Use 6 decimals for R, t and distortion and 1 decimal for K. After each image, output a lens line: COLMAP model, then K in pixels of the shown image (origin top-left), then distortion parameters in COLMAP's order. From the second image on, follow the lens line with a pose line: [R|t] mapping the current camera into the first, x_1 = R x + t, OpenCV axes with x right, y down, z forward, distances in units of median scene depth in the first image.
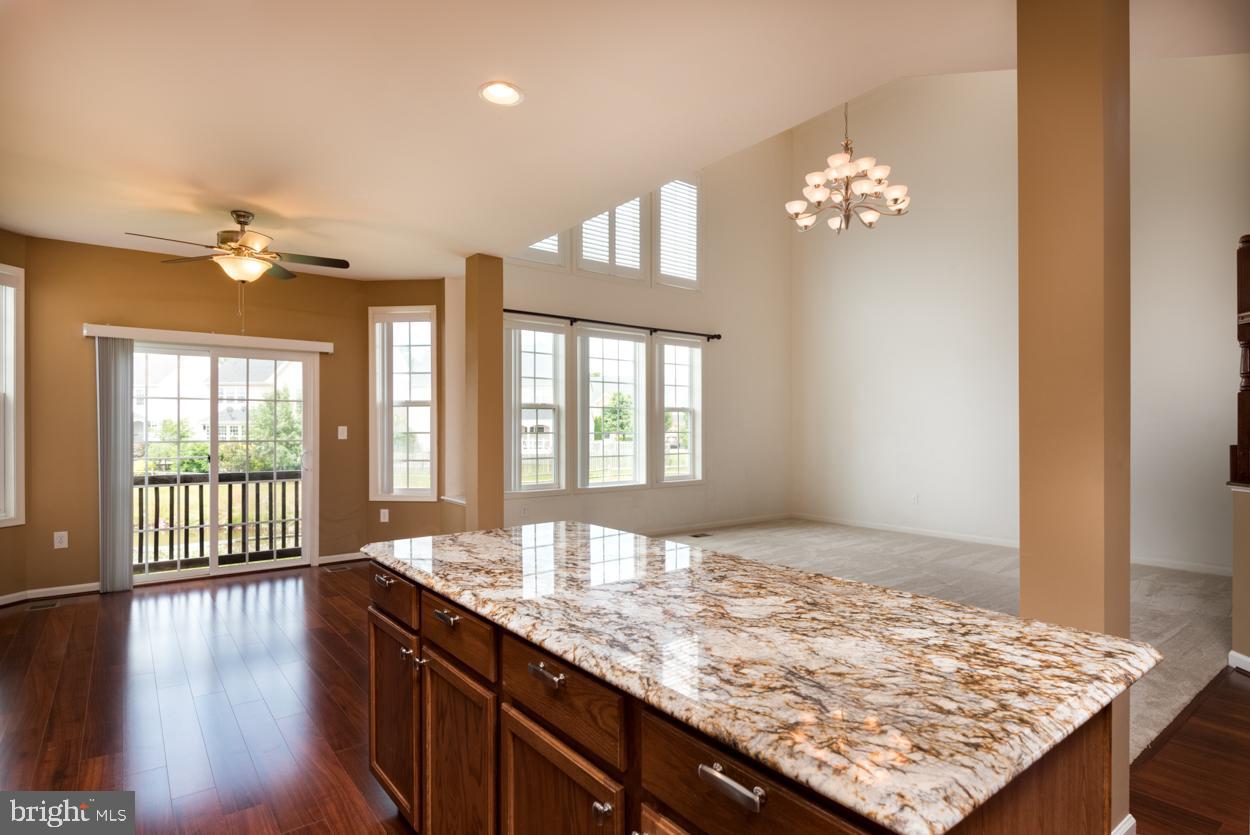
lens RADIAL K [[665.5, 0, 599.8], [0, 665.5, 425.0], [0, 0, 1]] dist [0.025867, -0.026196]
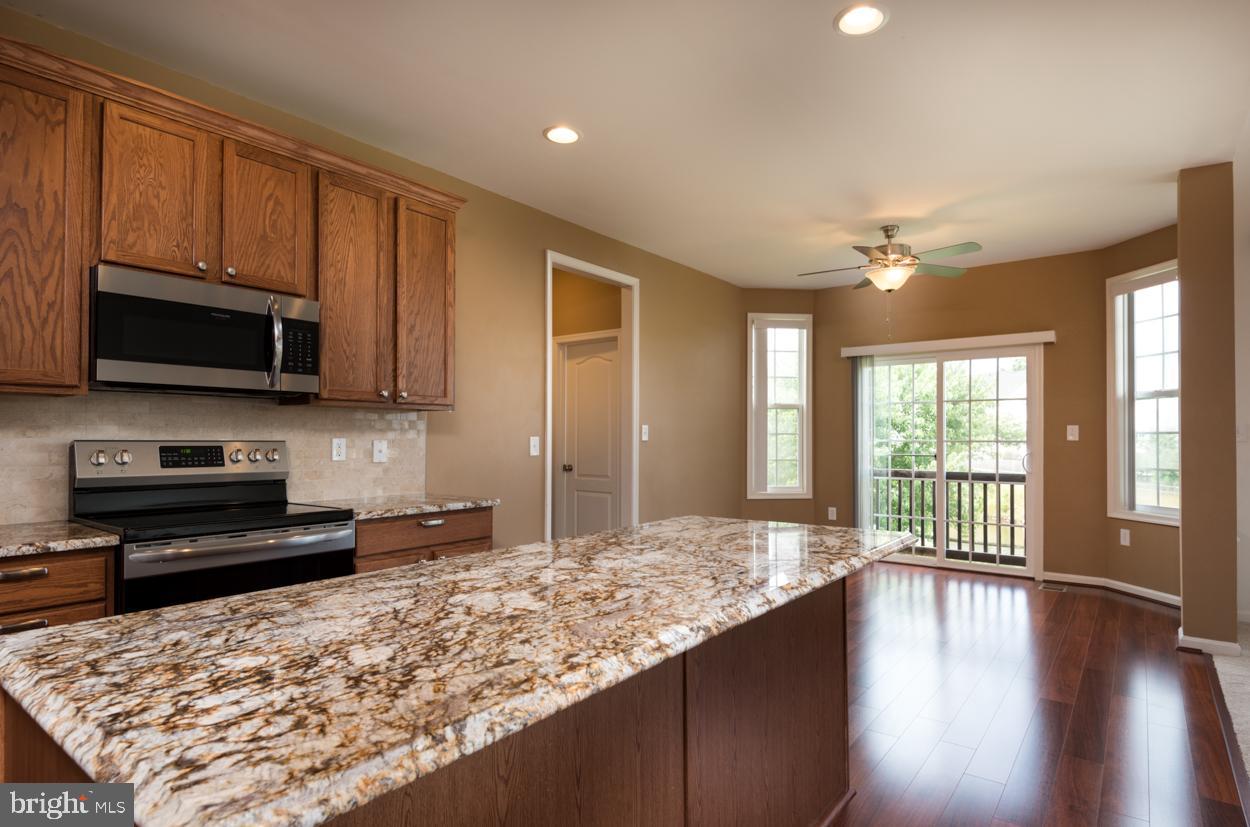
lens RADIAL K [[644.8, 0, 637.2], [0, 644.8, 435.2], [0, 0, 1]] dist [0.022093, -0.019059]
pose [[0.275439, -0.003415, -0.961312, 1.244987], [0.001161, 0.999994, -0.003220, 0.078424], [0.961318, -0.000230, 0.275442, 1.104719]]
